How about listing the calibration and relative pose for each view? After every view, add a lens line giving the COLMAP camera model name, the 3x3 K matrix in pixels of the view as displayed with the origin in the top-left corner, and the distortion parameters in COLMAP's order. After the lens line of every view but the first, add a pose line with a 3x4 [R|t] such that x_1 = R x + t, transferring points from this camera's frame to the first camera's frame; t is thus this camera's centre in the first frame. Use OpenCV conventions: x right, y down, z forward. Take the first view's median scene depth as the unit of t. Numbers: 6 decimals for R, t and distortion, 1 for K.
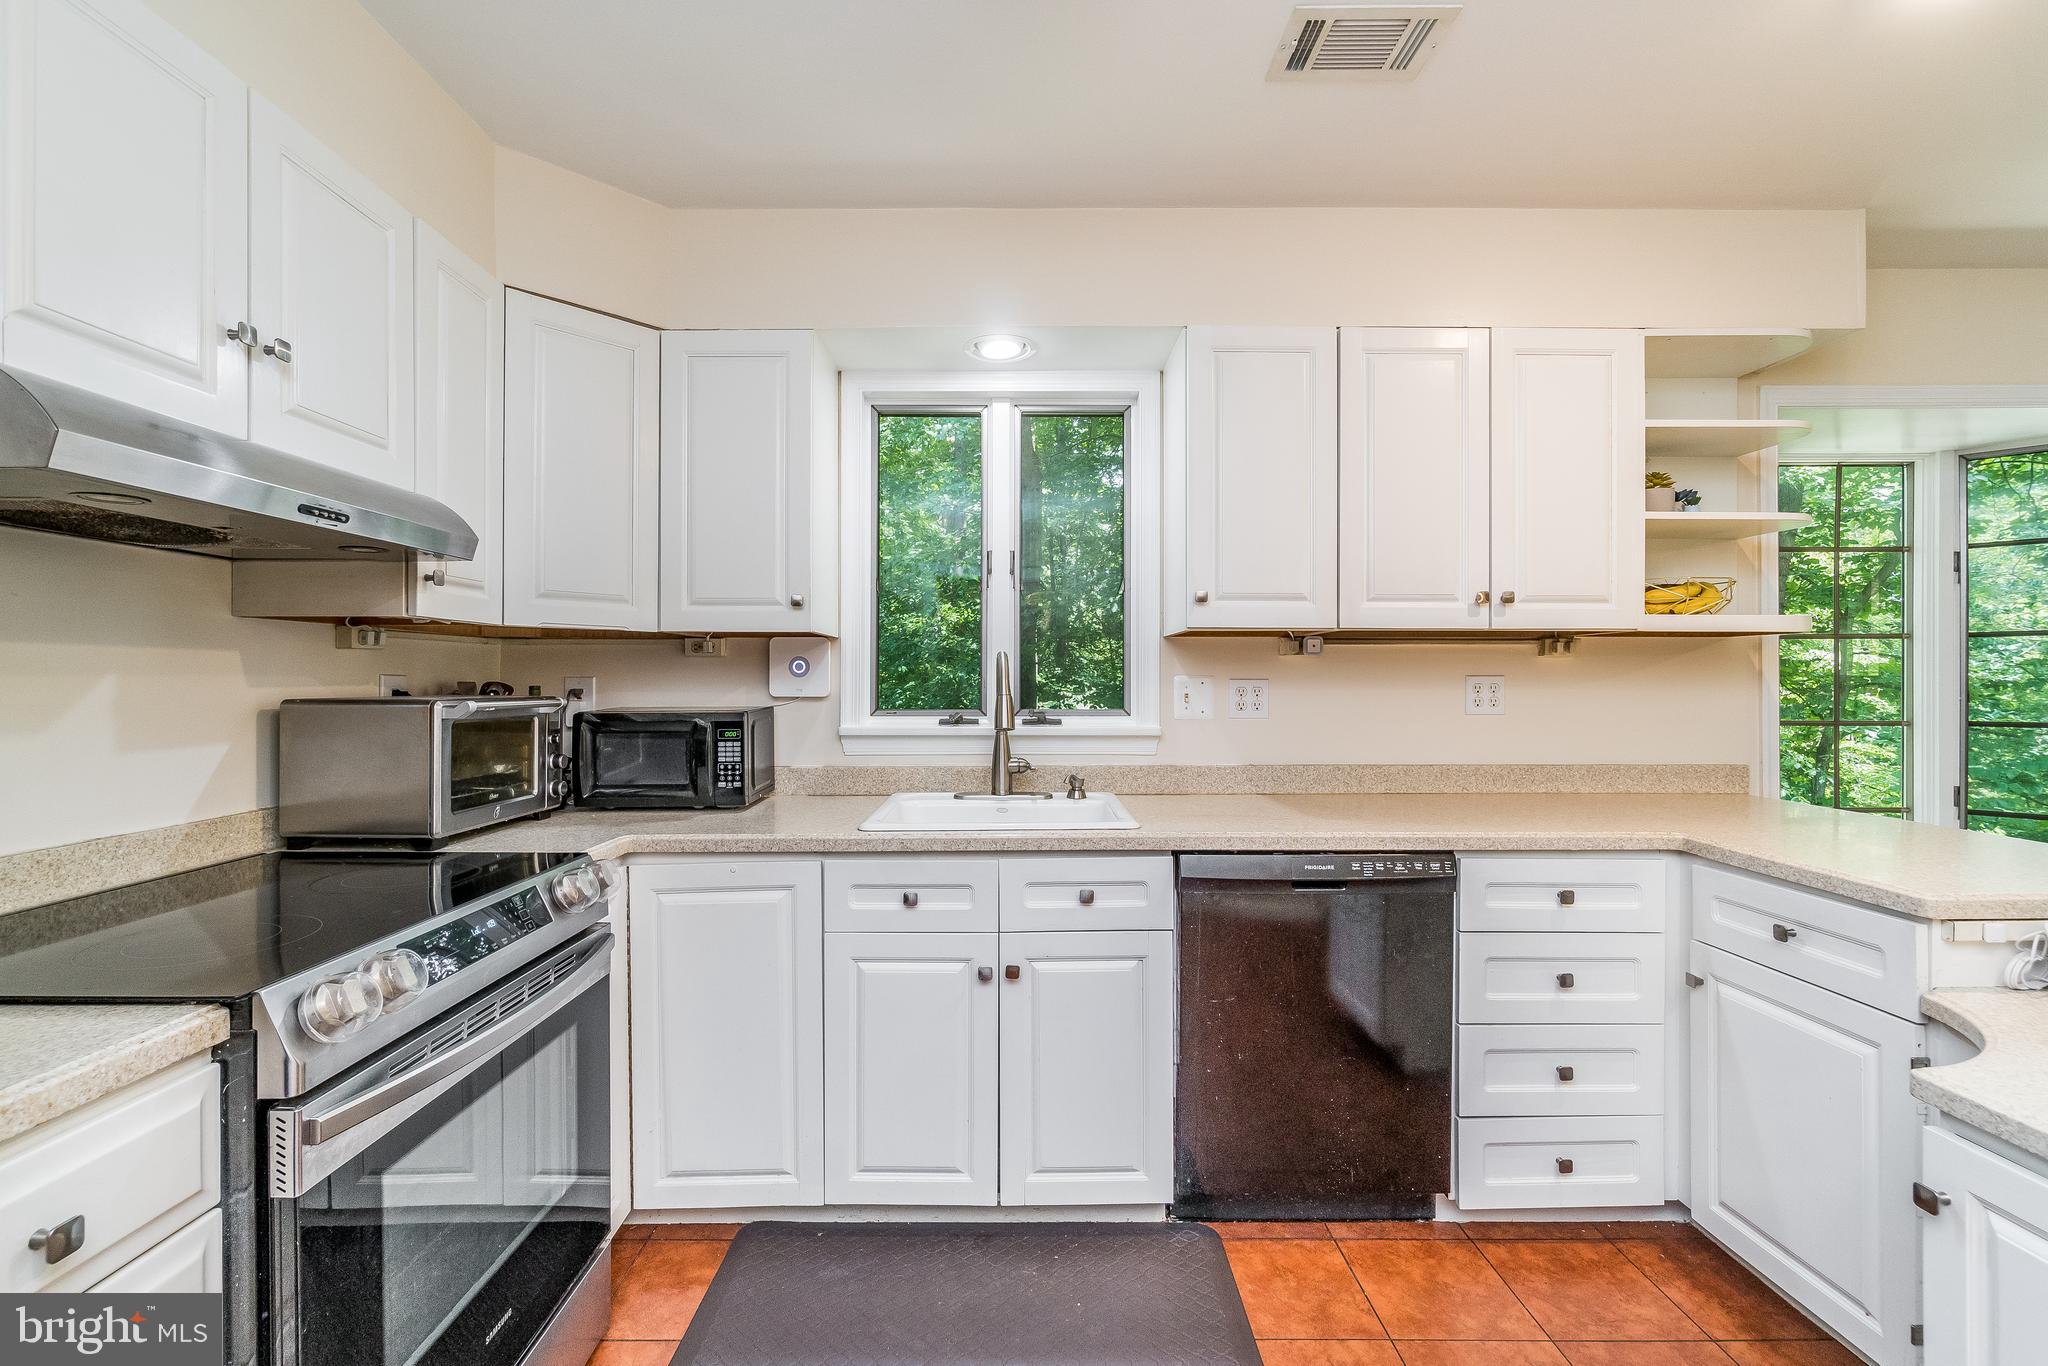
lens RADIAL K [[914.3, 0, 1047.7], [0, 914.3, 680.8], [0, 0, 1]] dist [-0.011212, 0.000085]
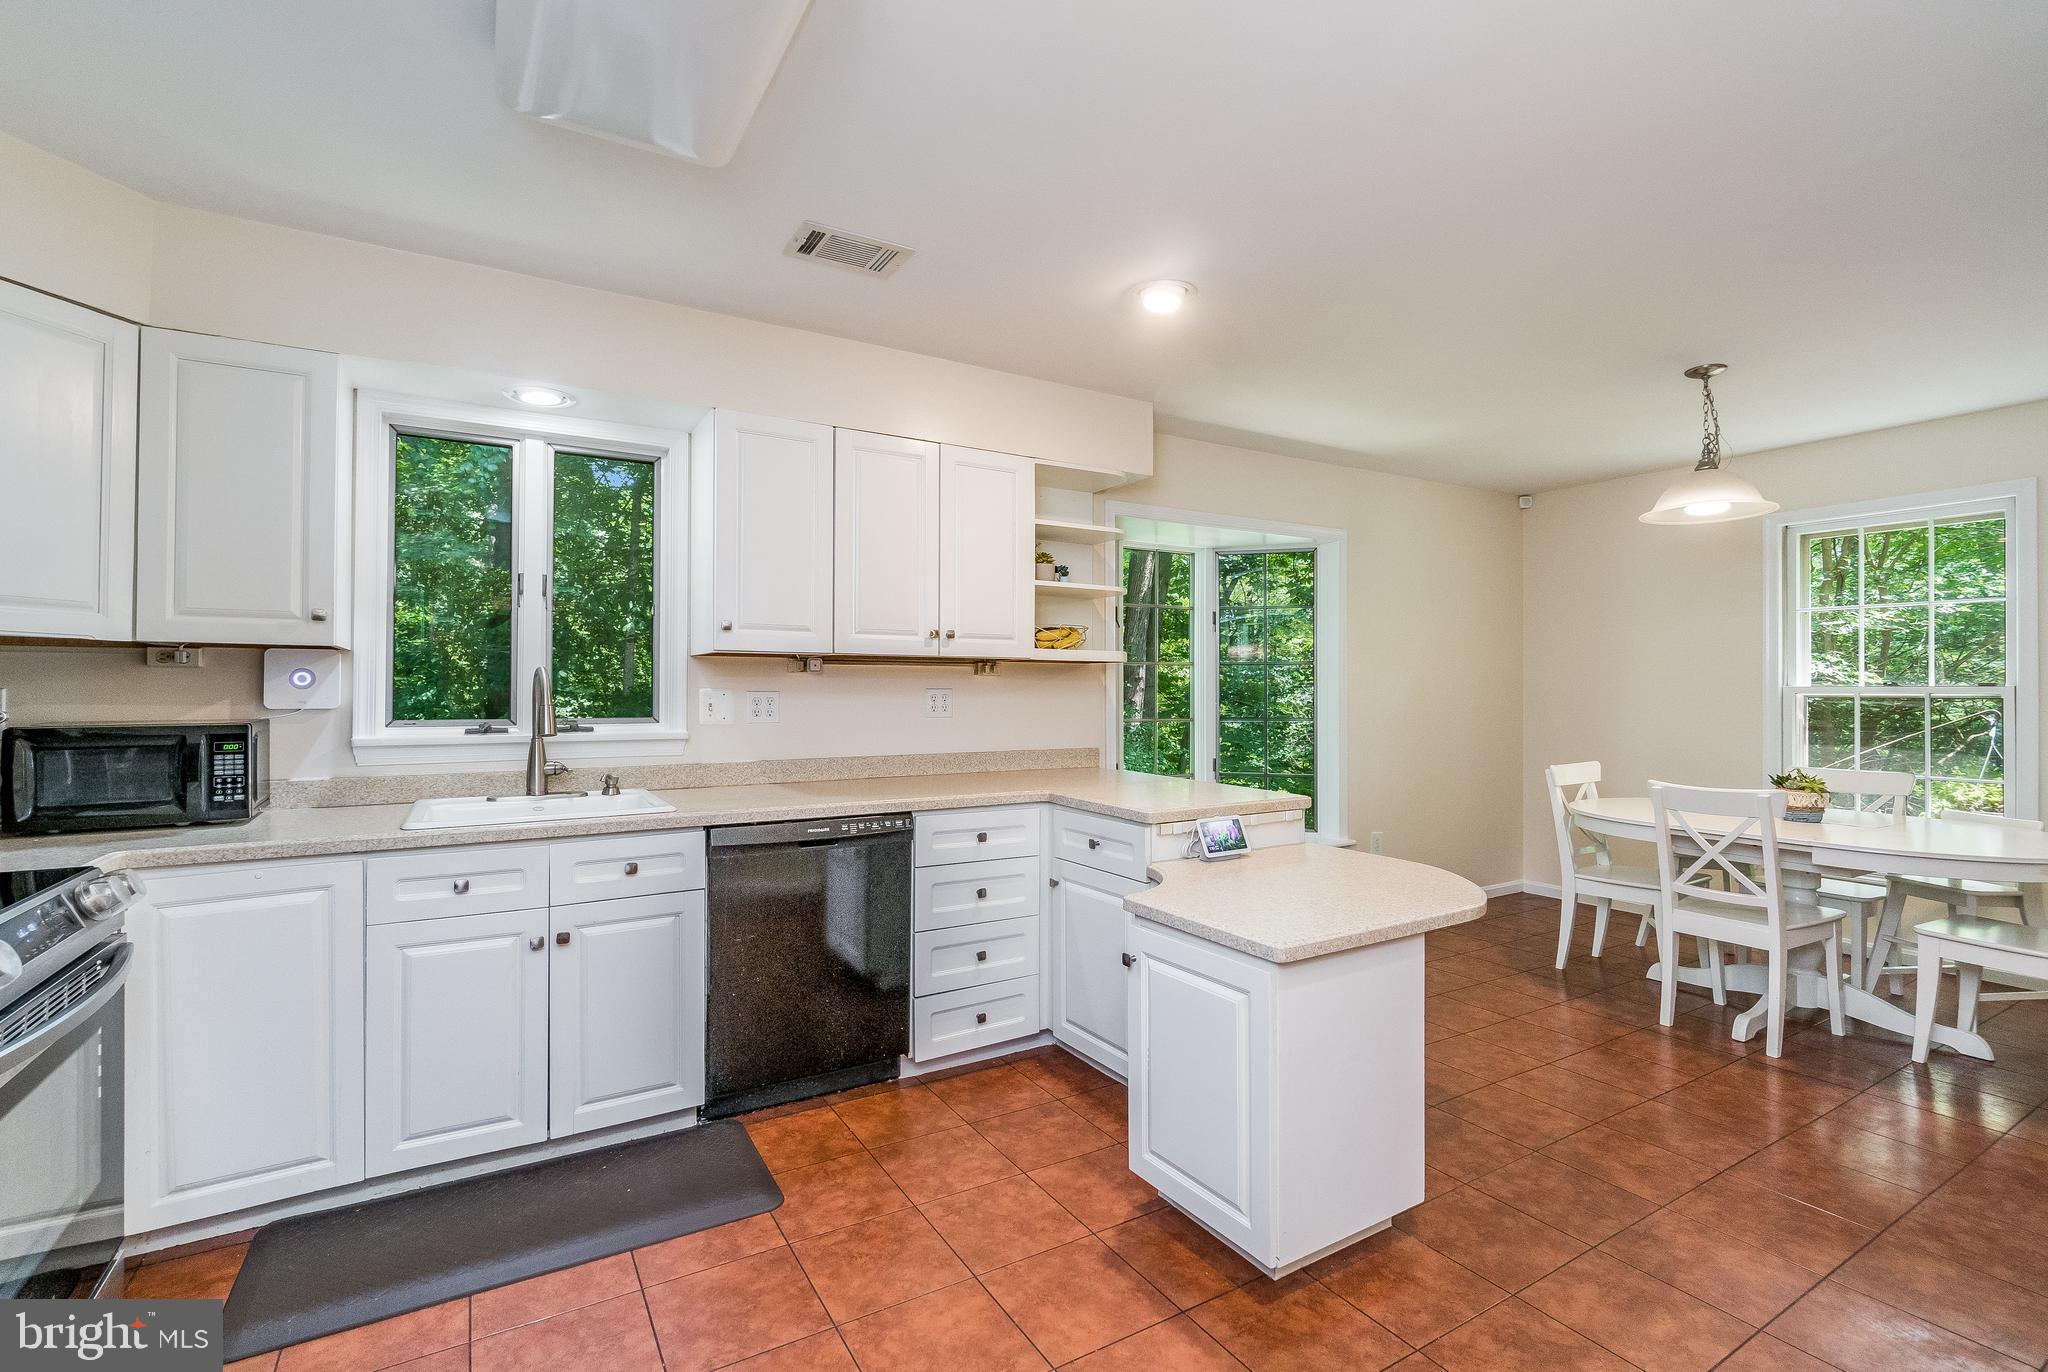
lens RADIAL K [[887.3, 0, 1034.3], [0, 887.3, 680.8], [0, 0, 1]] dist [0.003619, -0.000030]
pose [[0.865001, 0.006535, 0.501728, -0.077198], [-0.000303, 0.999922, -0.012503, -0.001344], [-0.501771, 0.010663, 0.864935, -0.265096]]
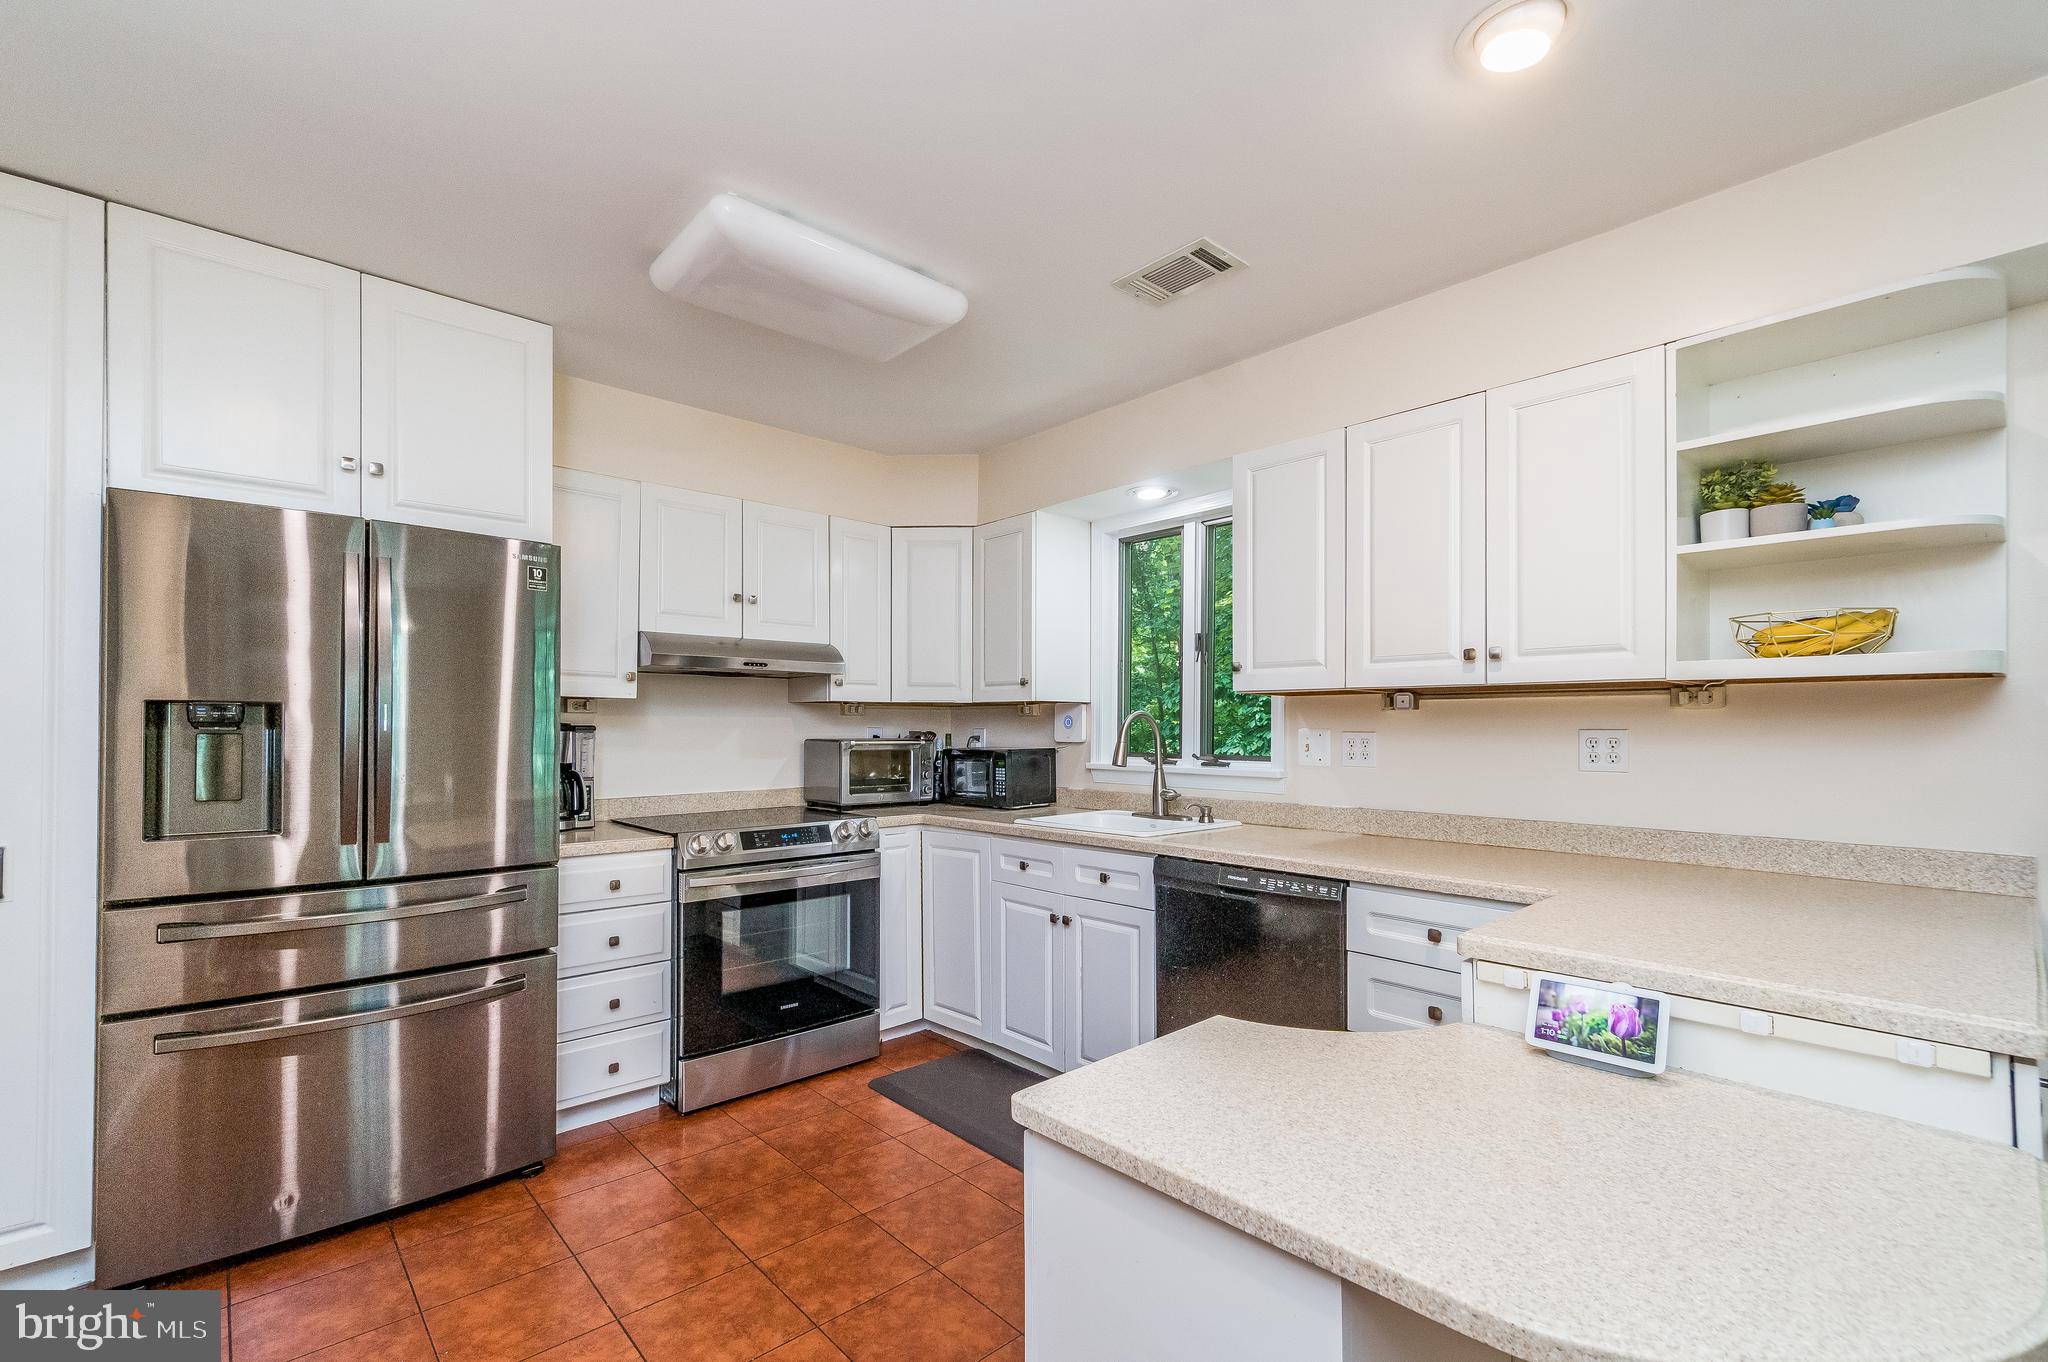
lens RADIAL K [[906.3, 0, 1007.2], [0, 906.3, 716.9], [0, 0, 1]] dist [-0.002394, -0.000453]
pose [[0.658589, -0.007103, -0.752470, 0.899469], [-0.004002, 0.999908, -0.012942, -0.004863], [0.752492, 0.011535, 0.658500, -0.076867]]
